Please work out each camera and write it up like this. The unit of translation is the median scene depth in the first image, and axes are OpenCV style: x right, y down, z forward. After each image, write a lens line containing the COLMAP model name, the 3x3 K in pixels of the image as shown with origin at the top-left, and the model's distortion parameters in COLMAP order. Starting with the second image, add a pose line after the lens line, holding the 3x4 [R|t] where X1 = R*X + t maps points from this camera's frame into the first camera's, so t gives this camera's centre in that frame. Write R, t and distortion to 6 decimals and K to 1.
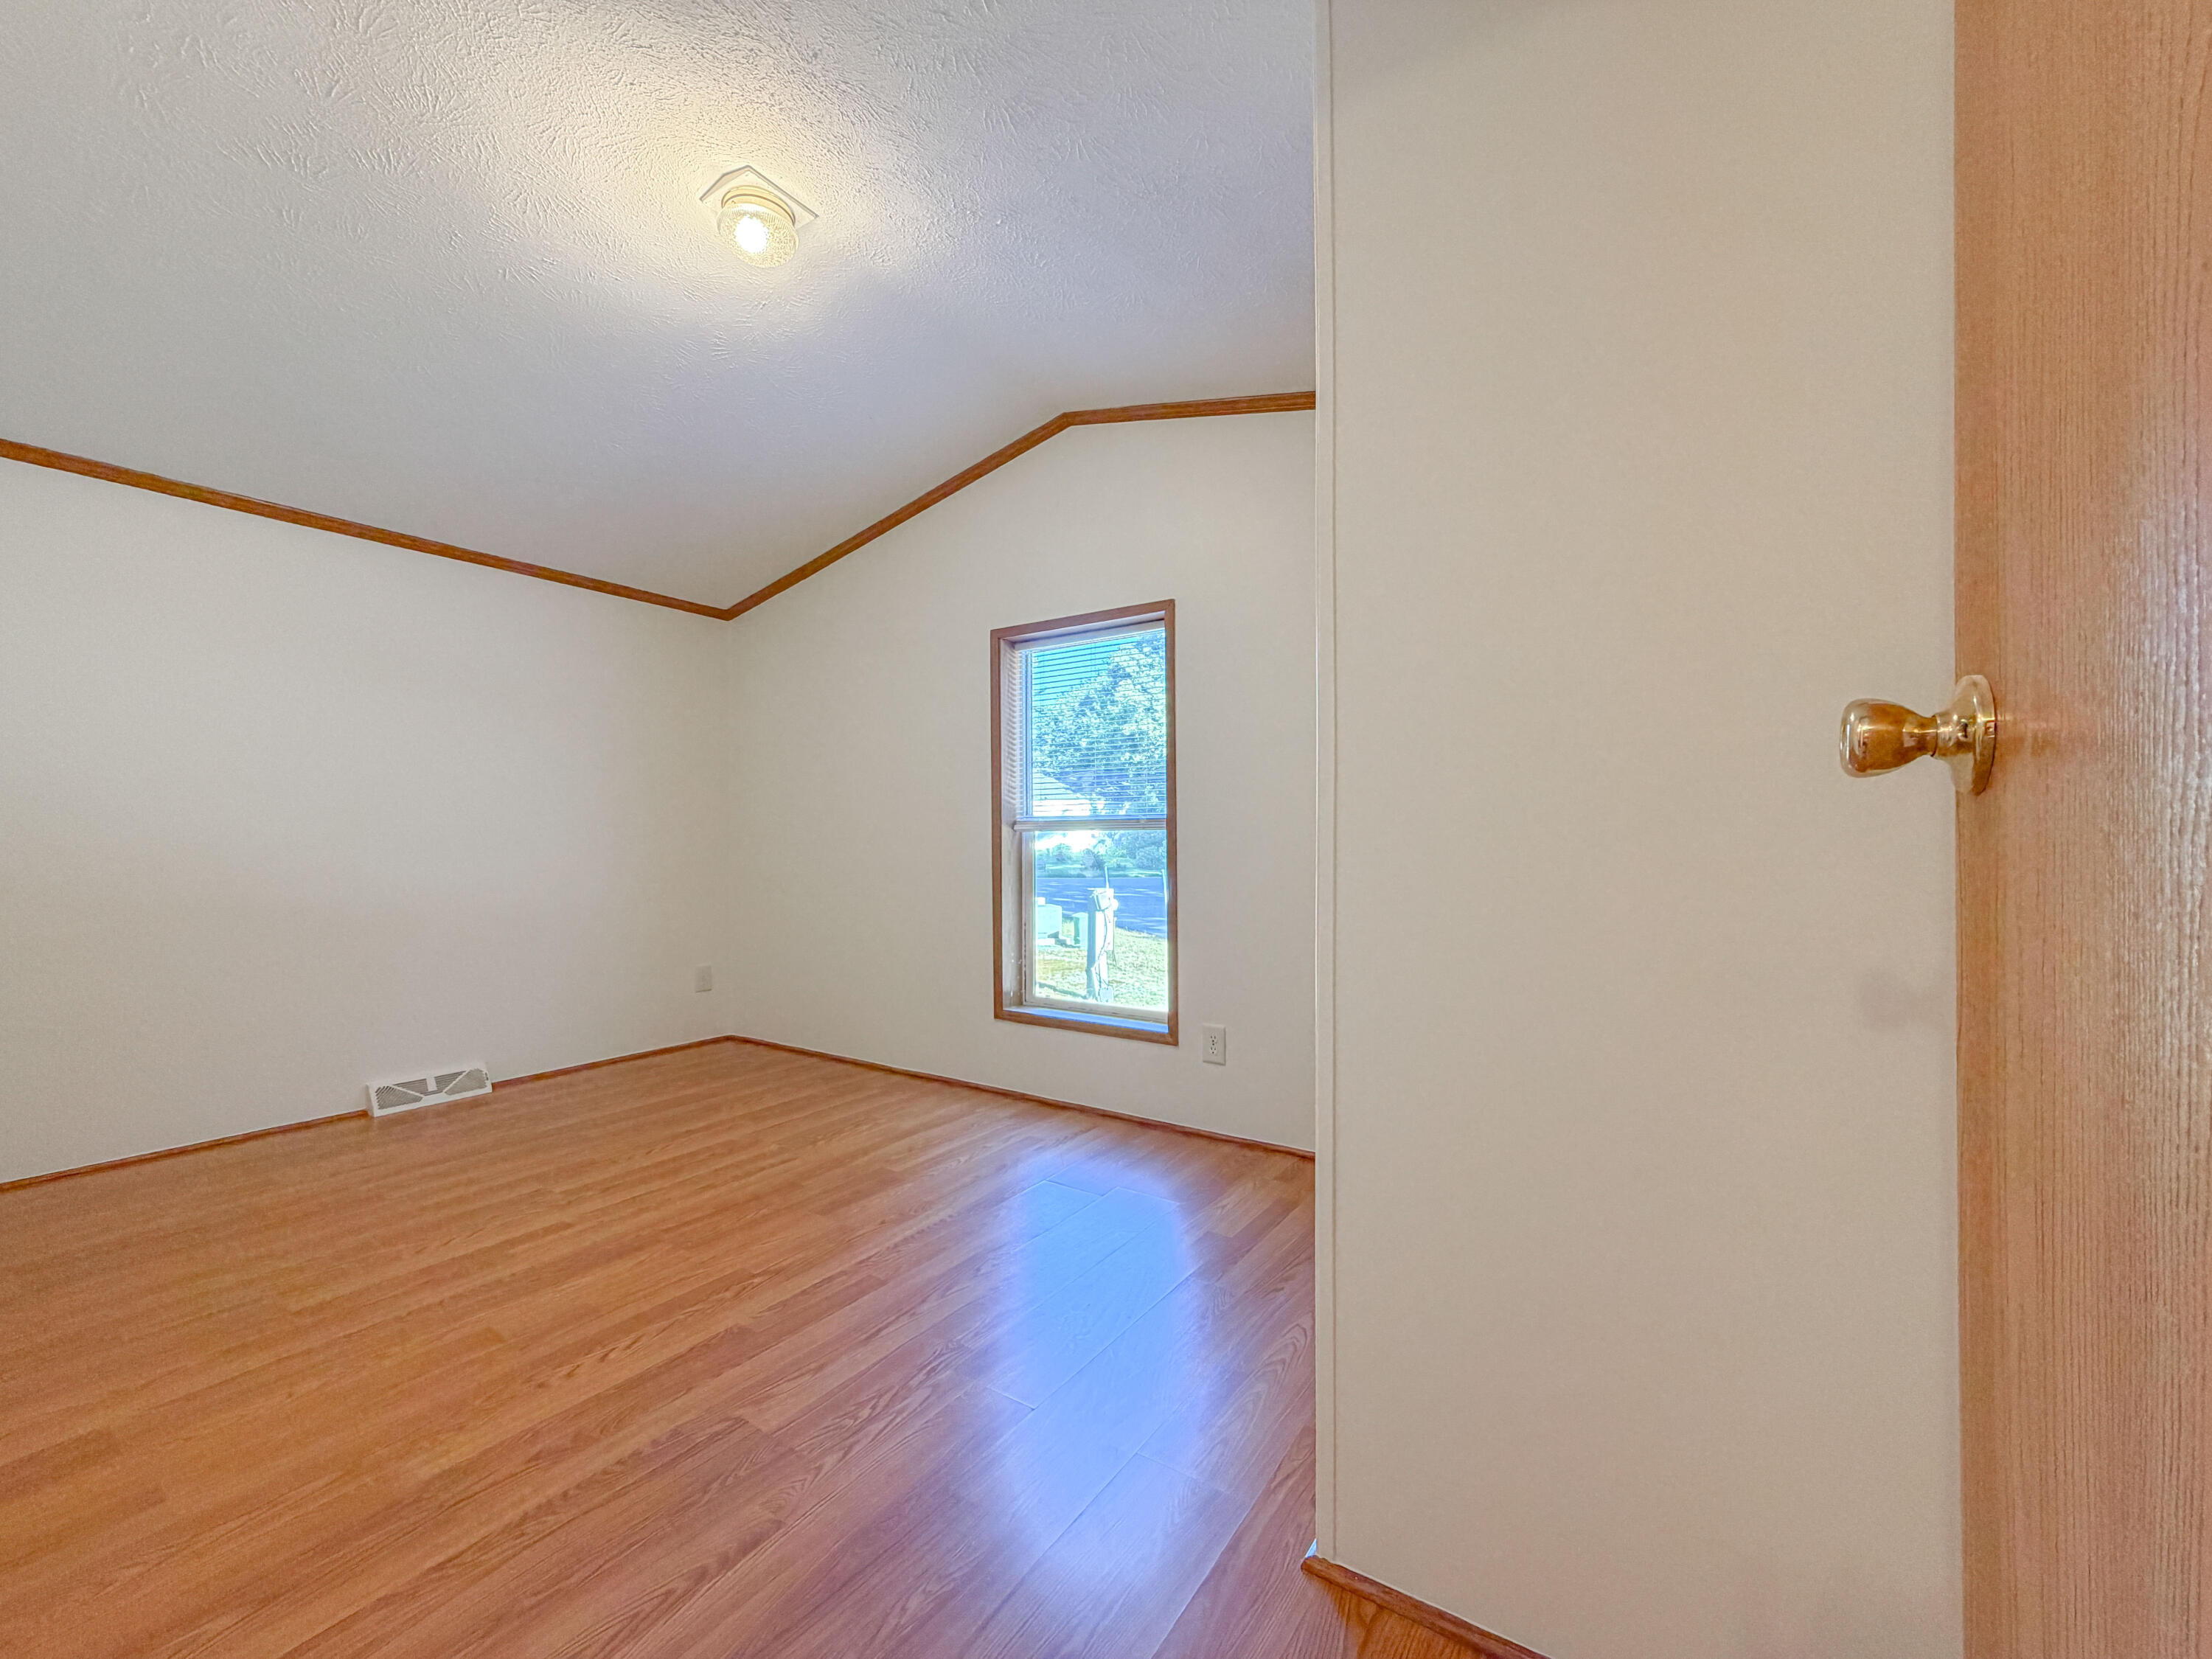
lens RADIAL K [[871.9, 0, 1097.3], [0, 871.9, 837.3], [0, 0, 1]] dist [-0.001307, -0.000232]
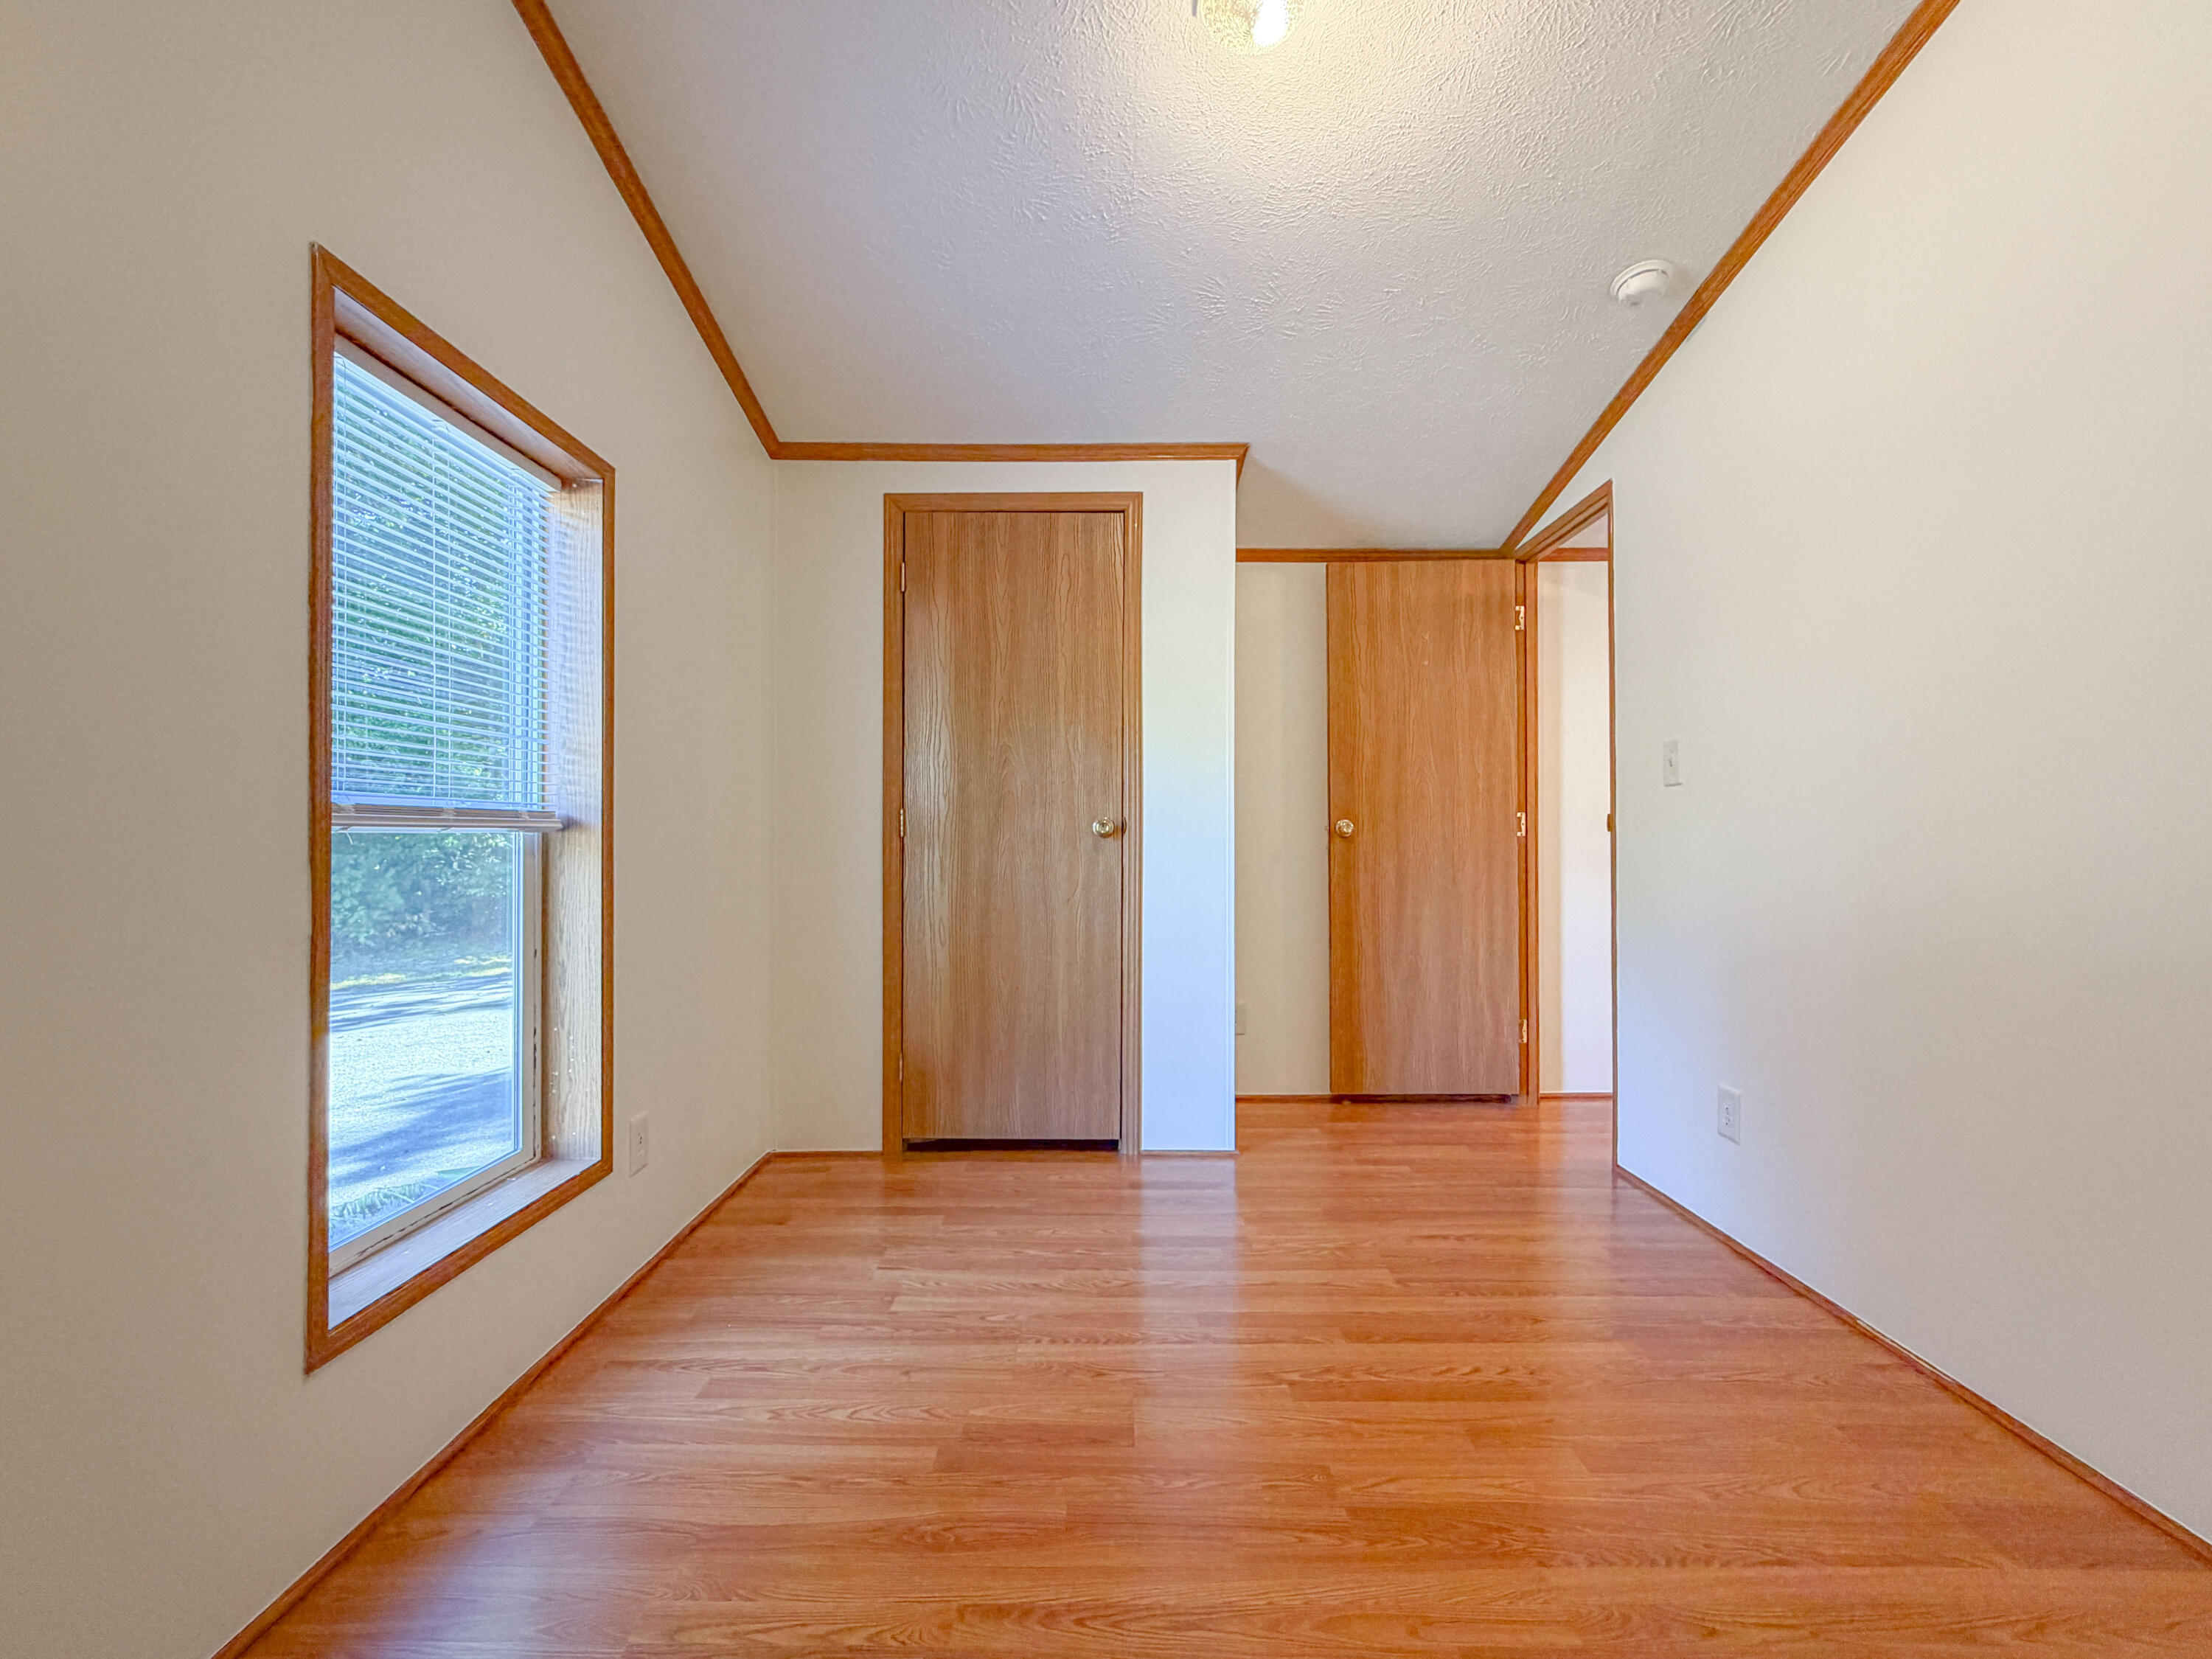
lens RADIAL K [[998.6, 0, 1106.0], [0, 998.6, 829.5], [0, 0, 1]] dist [0.001754, 0.000456]
pose [[-0.553573, 0.024382, 0.832443, -1.113539], [0.001108, 0.999592, -0.028540, 0.014445], [-0.832800, -0.014876, -0.553375, 1.710311]]
